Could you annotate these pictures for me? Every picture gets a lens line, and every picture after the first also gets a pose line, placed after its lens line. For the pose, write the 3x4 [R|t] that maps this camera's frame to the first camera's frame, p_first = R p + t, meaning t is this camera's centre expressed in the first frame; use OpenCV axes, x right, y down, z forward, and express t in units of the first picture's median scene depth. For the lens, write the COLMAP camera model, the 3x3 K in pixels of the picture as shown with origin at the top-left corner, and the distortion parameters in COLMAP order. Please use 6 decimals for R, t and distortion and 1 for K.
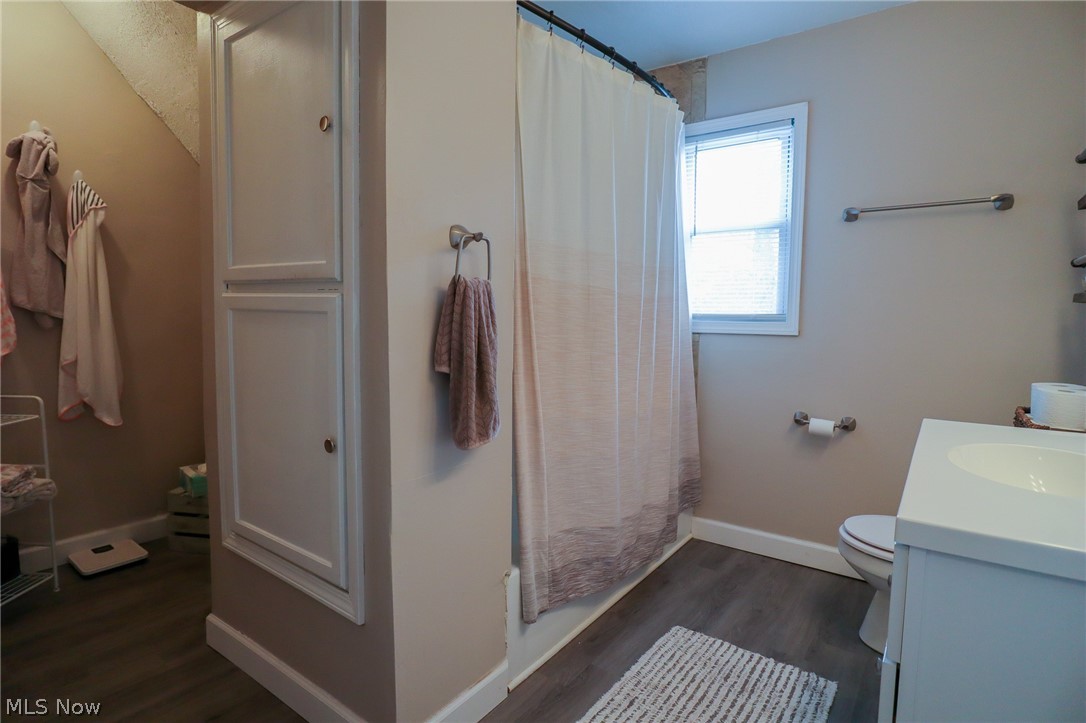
lens RADIAL K [[605.8, 0, 543.0], [0, 605.8, 361.5], [0, 0, 1]] dist [-0.022611, -0.000605]
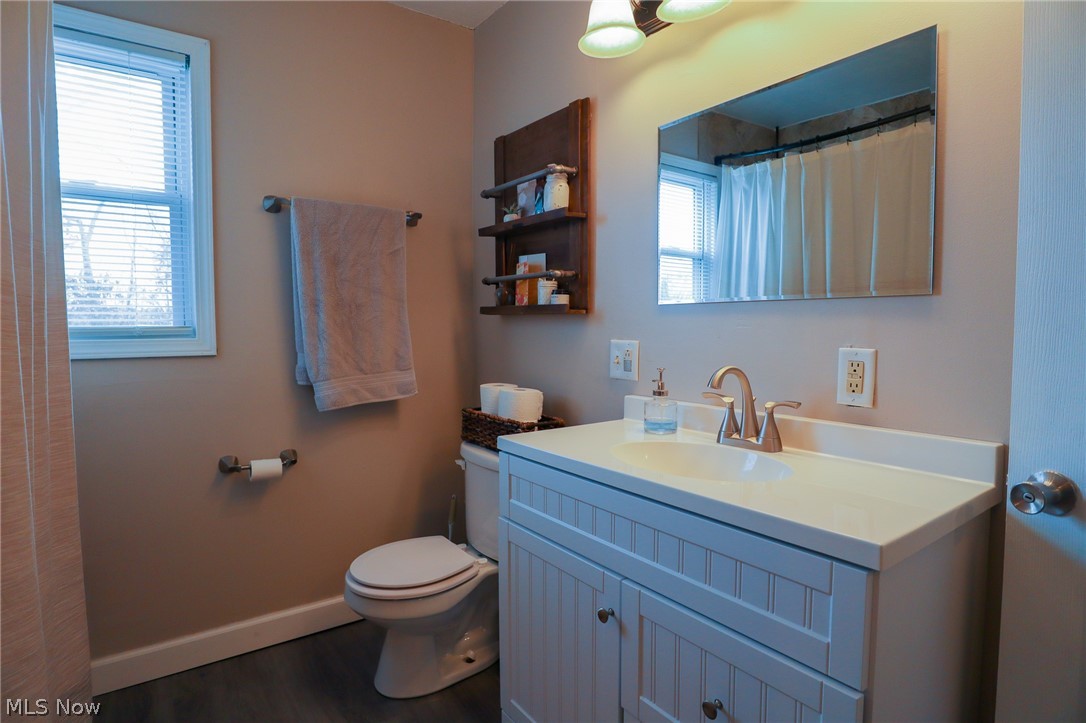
lens RADIAL K [[605.8, 0, 543.0], [0, 605.8, 361.5], [0, 0, 1]] dist [-0.022611, -0.000605]
pose [[0.245505, -0.070312, 0.966842, -0.193450], [0.076885, 0.995636, 0.052883, -0.043715], [-0.966341, 0.061353, 0.249840, 0.427691]]
